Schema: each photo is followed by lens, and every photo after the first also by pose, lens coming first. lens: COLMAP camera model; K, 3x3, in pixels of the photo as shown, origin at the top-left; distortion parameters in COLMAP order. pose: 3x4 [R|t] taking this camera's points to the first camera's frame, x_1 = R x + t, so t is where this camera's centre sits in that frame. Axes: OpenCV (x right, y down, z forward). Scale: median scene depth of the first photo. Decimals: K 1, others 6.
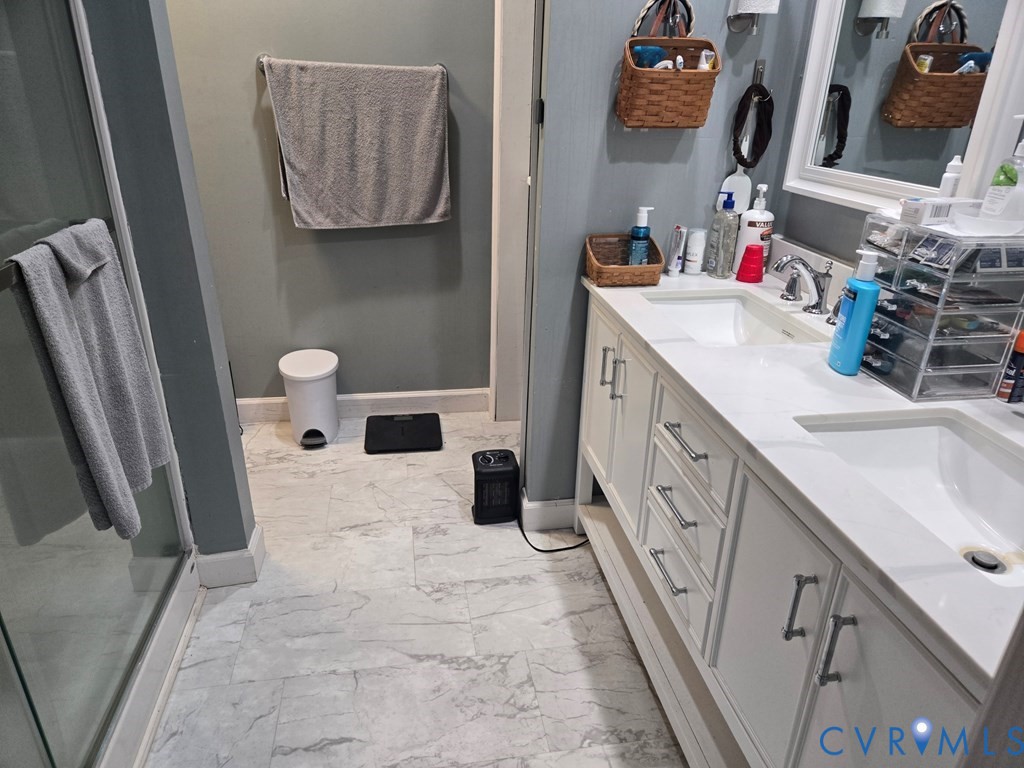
lens RADIAL K [[675.3, 0, 508.0], [0, 675.3, 384.8], [0, 0, 1]] dist [0.074876, -0.038068]
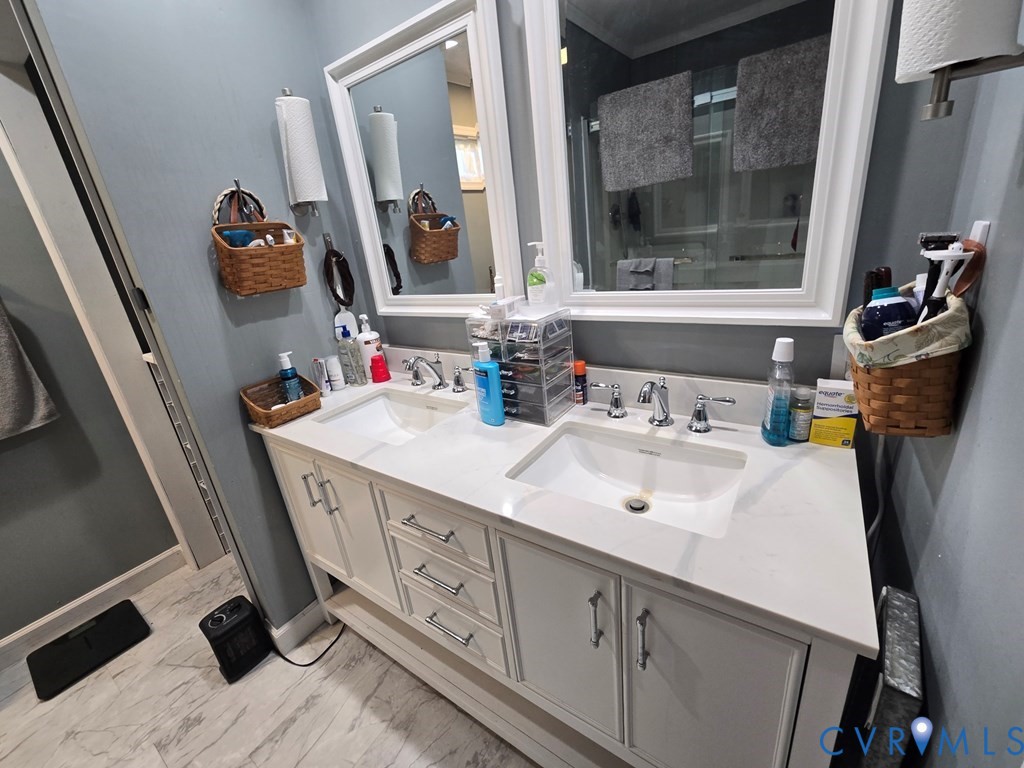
lens RADIAL K [[423.8, 0, 510.5], [0, 423.8, 379.9], [0, 0, 1]] dist [-0.001012, 0.003869]
pose [[0.690015, -0.331244, 0.643550, -0.021232], [0.402295, 0.914660, 0.039448, -0.087472], [-0.601697, 0.231677, 0.764387, 0.197764]]
